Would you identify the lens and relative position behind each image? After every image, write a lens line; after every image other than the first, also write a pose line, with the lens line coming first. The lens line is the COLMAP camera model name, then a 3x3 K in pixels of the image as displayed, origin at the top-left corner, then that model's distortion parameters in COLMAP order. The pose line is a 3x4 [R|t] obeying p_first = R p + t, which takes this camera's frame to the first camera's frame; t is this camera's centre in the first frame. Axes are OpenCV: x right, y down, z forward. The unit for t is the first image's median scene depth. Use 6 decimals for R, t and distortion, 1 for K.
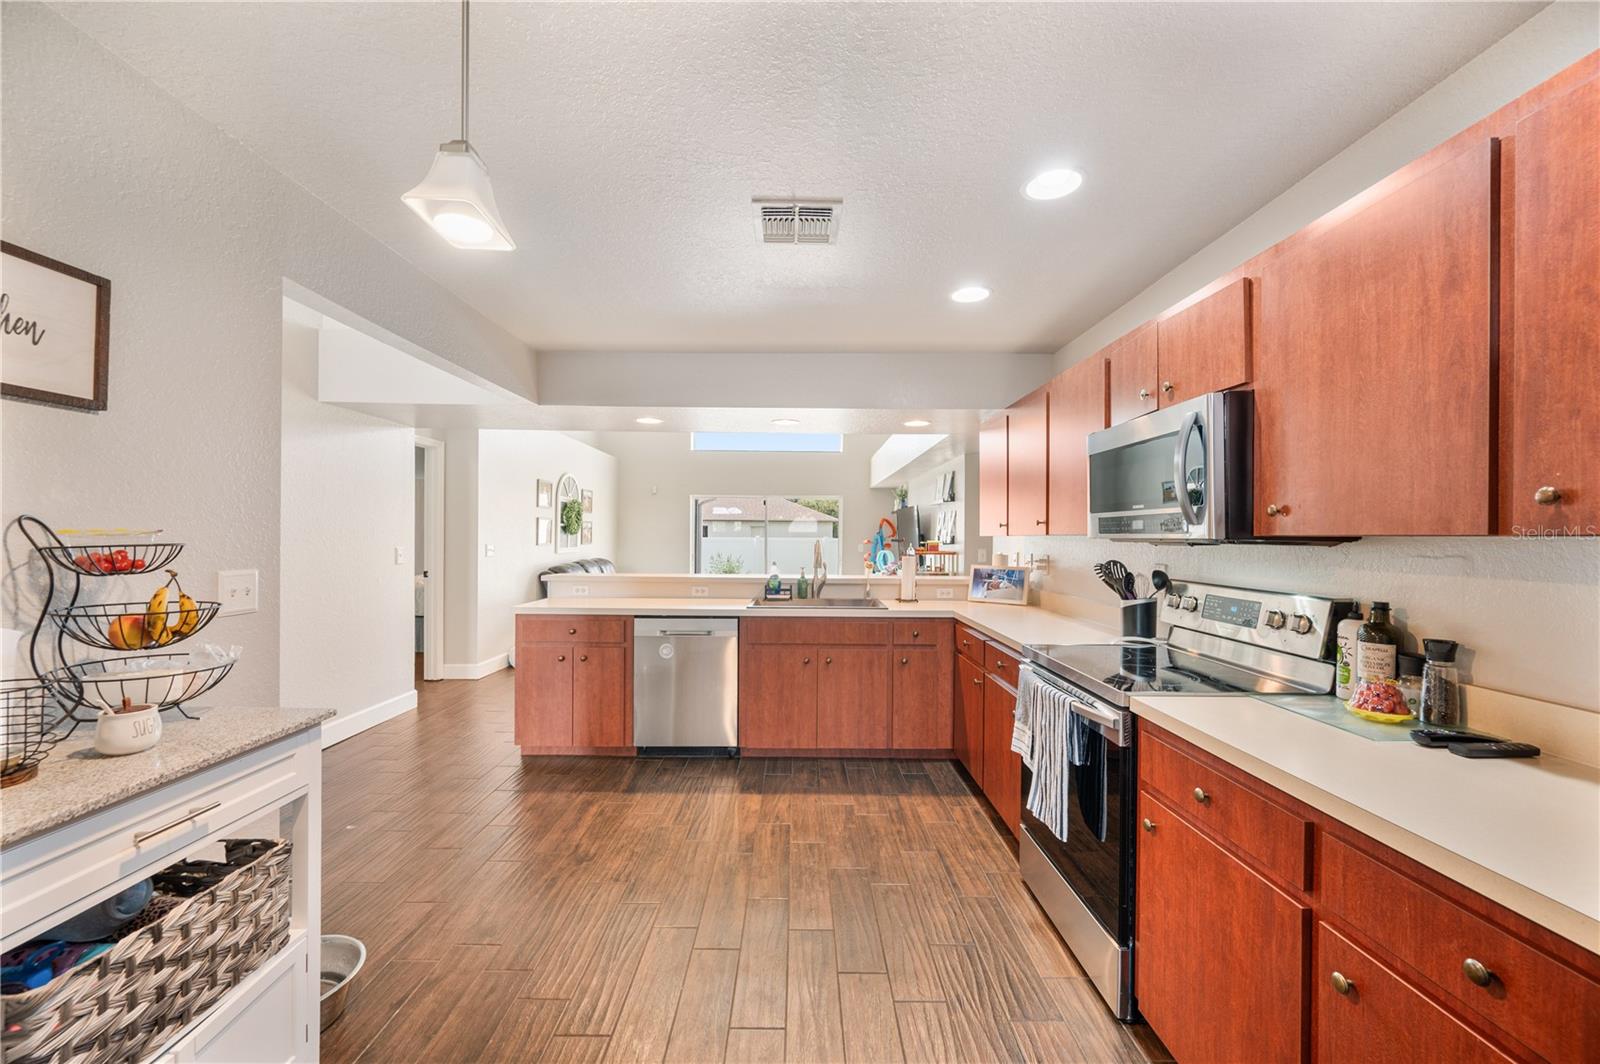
lens RADIAL K [[644.3, 0, 800.5], [0, 644.3, 538.3], [0, 0, 1]] dist [0.001649, 0.000021]
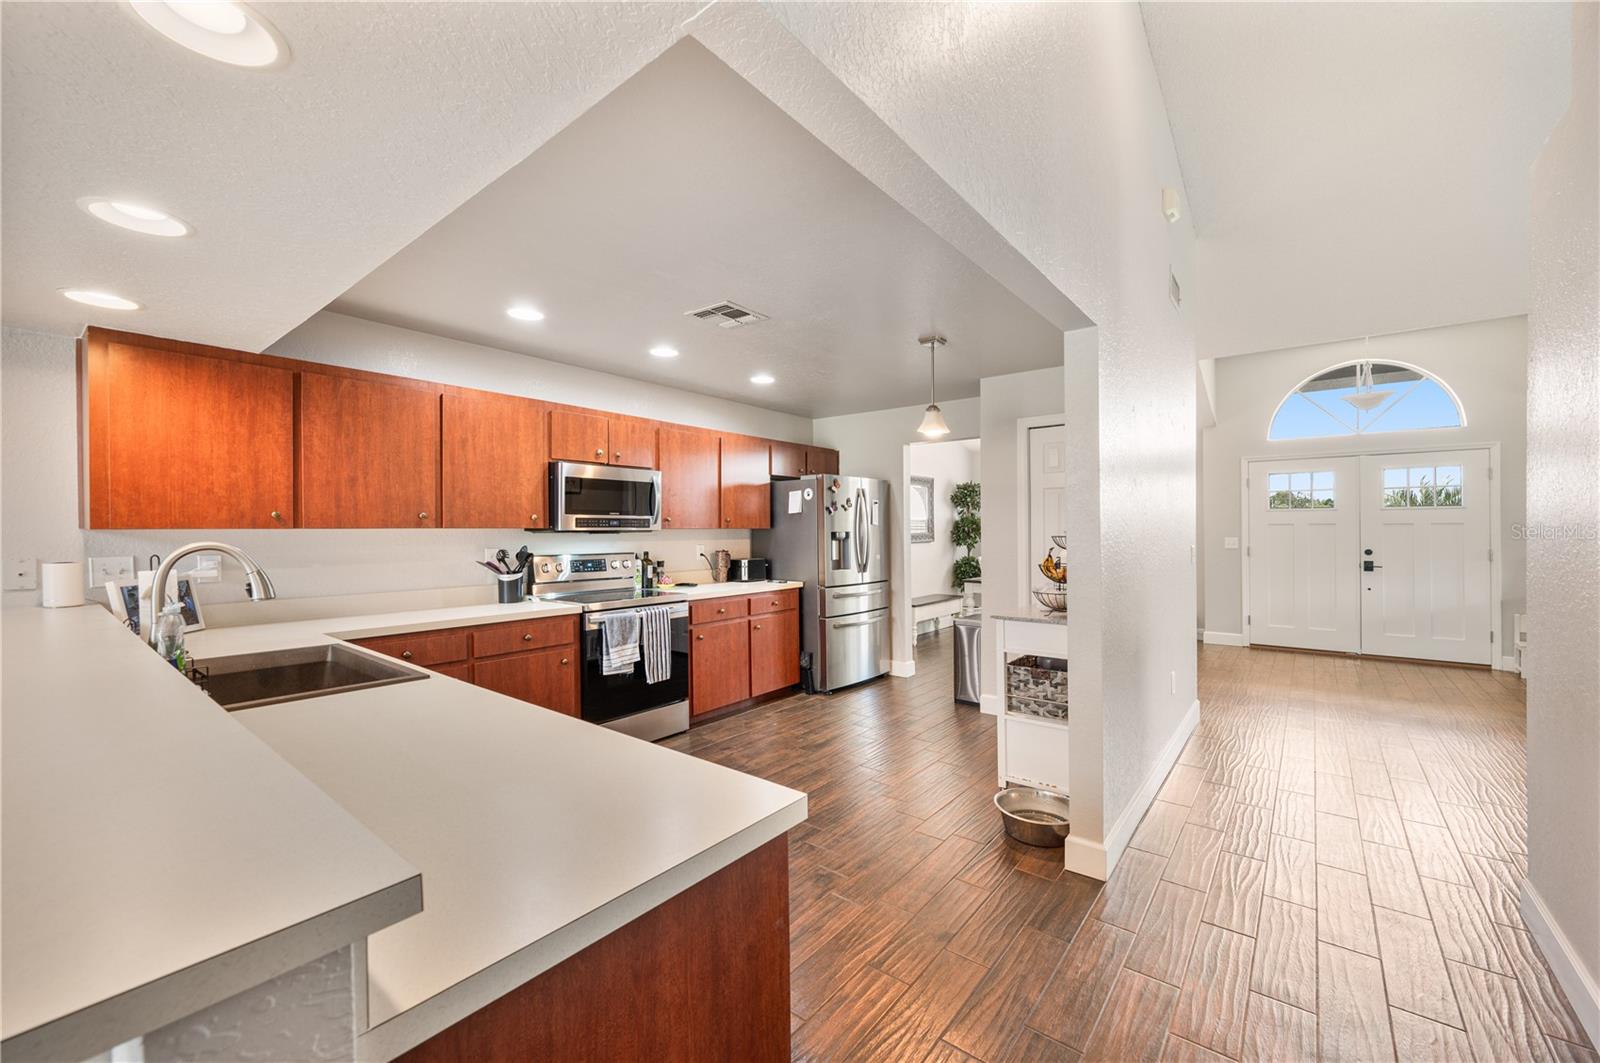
lens RADIAL K [[633.0, 0, 817.7], [0, 633.0, 524.6], [0, 0, 1]] dist [0.000505, -0.000015]
pose [[-0.792732, 0.000879, 0.609570, -0.761005], [-0.000222, 0.999998, -0.001731, -0.009245], [-0.609570, -0.001508, -0.792731, 1.472474]]
